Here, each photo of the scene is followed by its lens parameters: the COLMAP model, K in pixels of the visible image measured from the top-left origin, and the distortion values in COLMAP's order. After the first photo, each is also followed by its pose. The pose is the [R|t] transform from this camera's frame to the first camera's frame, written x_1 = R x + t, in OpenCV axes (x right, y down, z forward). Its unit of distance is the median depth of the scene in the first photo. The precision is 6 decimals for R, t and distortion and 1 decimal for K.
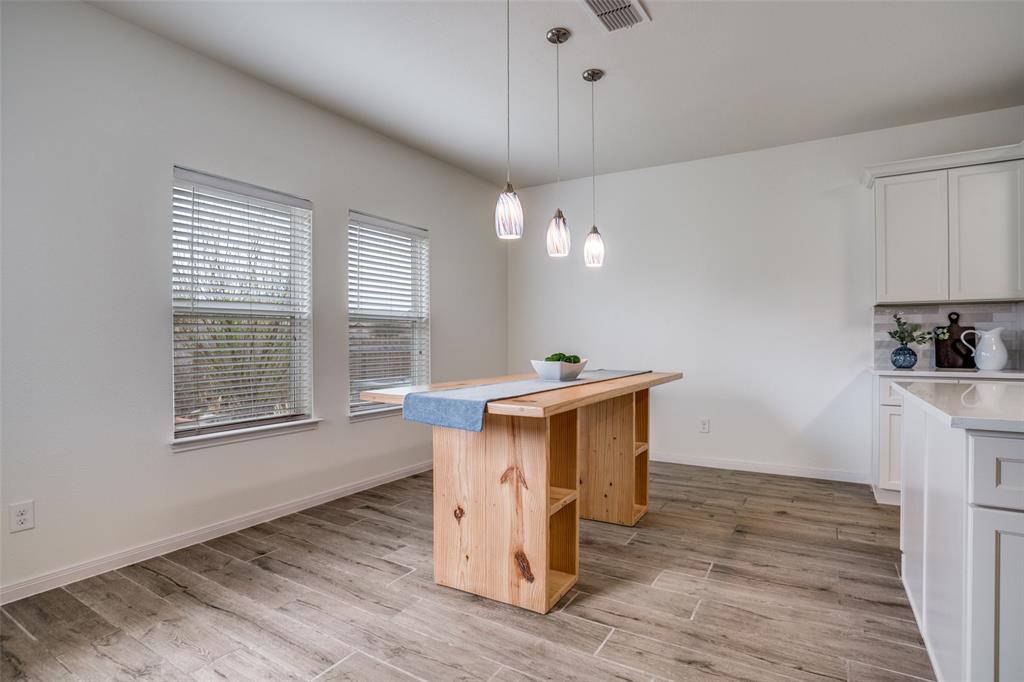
lens RADIAL K [[509.4, 0, 521.4], [0, 509.4, 345.2], [0, 0, 1]] dist [-0.054316, 0.014816]
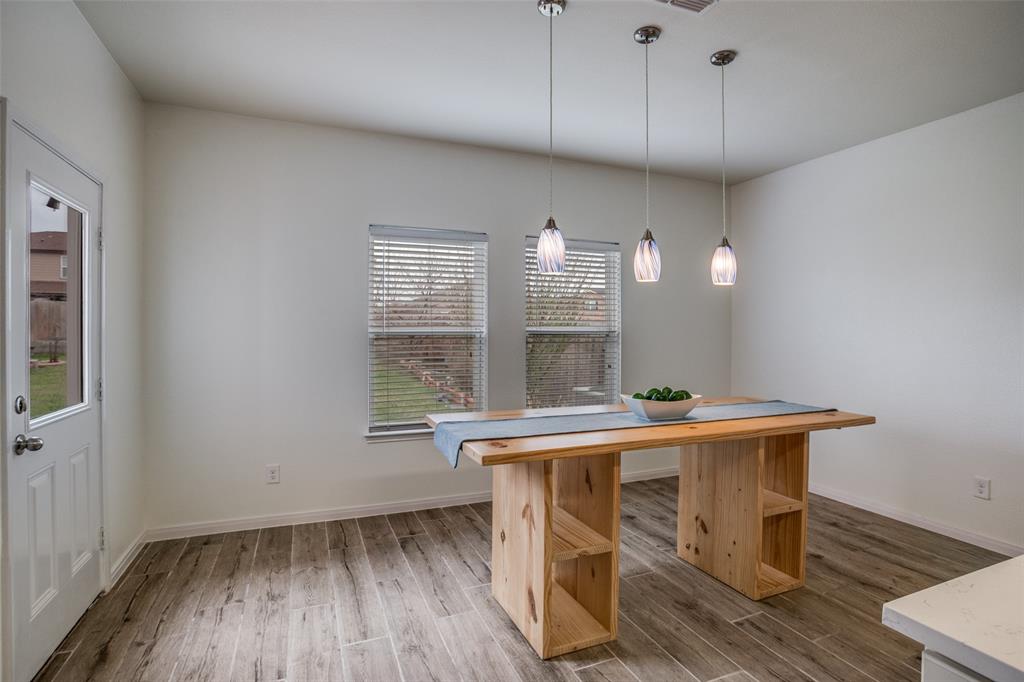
lens RADIAL K [[509.4, 0, 517.5], [0, 509.4, 336.6], [0, 0, 1]] dist [-0.054316, 0.014816]
pose [[0.811471, 0.010635, -0.584296, 0.411619], [-0.013067, 0.999915, 0.000051, -0.072491], [0.584246, 0.007594, 0.811541, 0.136518]]
